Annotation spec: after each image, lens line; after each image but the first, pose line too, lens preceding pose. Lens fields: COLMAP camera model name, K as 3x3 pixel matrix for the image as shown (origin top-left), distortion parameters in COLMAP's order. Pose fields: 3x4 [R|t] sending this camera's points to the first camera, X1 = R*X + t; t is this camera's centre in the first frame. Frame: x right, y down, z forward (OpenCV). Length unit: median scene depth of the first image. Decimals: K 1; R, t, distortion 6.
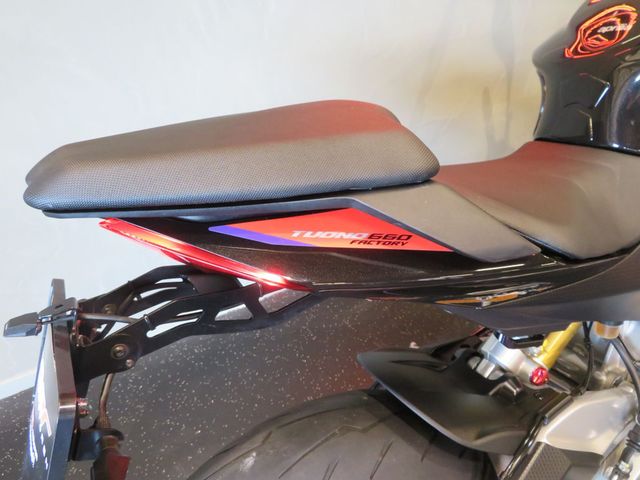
lens RADIAL K [[461.5, 0, 320.0], [0, 461.5, 240.0], [0, 0, 1]] dist [0.000093, 0.004500]
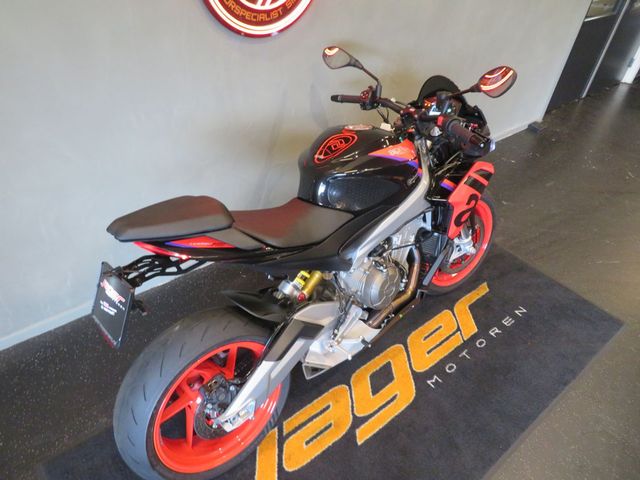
lens RADIAL K [[453.7, 0, 318.3], [0, 453.7, 239.2], [0, 0, 1]] dist [-0.008565, 0.000221]
pose [[0.978357, -0.034863, 0.203965, 0.161918], [0.031429, 0.999305, 0.020053, -0.072608], [-0.204523, -0.013209, 0.978773, -2.140807]]
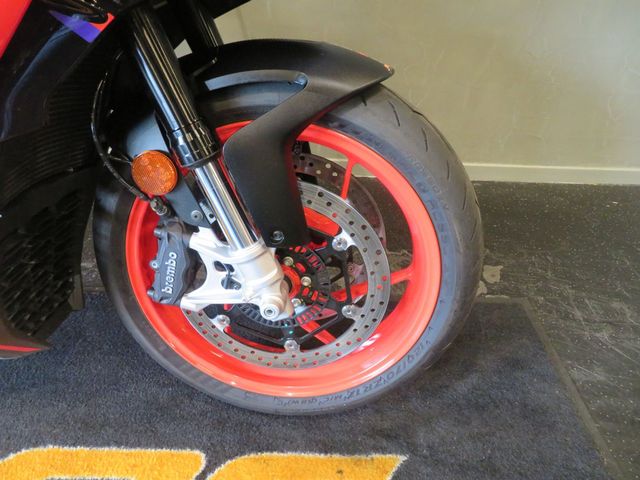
lens RADIAL K [[453.7, 0, 318.3], [0, 453.7, 239.2], [0, 0, 1]] dist [-0.008565, 0.000221]
pose [[0.877801, 0.344235, -0.333118, 3.566974], [-0.354148, 0.934621, 0.032593, -0.084041], [0.322559, 0.089363, 0.942322, 1.342370]]
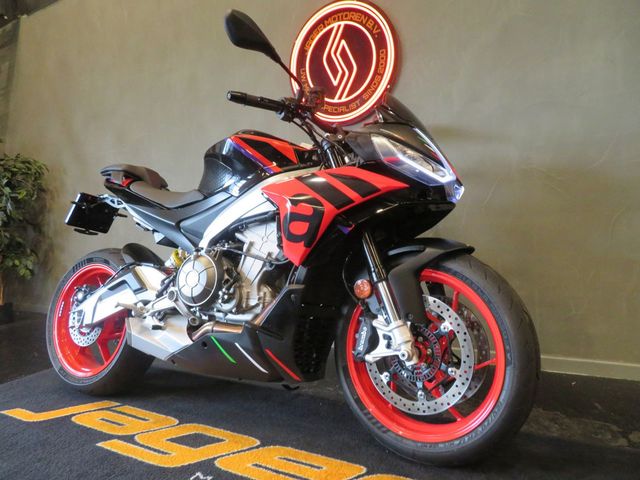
lens RADIAL K [[461.5, 0, 320.0], [0, 461.5, 240.0], [0, 0, 1]] dist [0.000093, 0.004500]
pose [[0.508449, 0.044403, -0.859946, 5.253536], [-0.503774, 0.825263, -0.255248, 0.648546], [0.698348, 0.563000, 0.441974, 0.595925]]
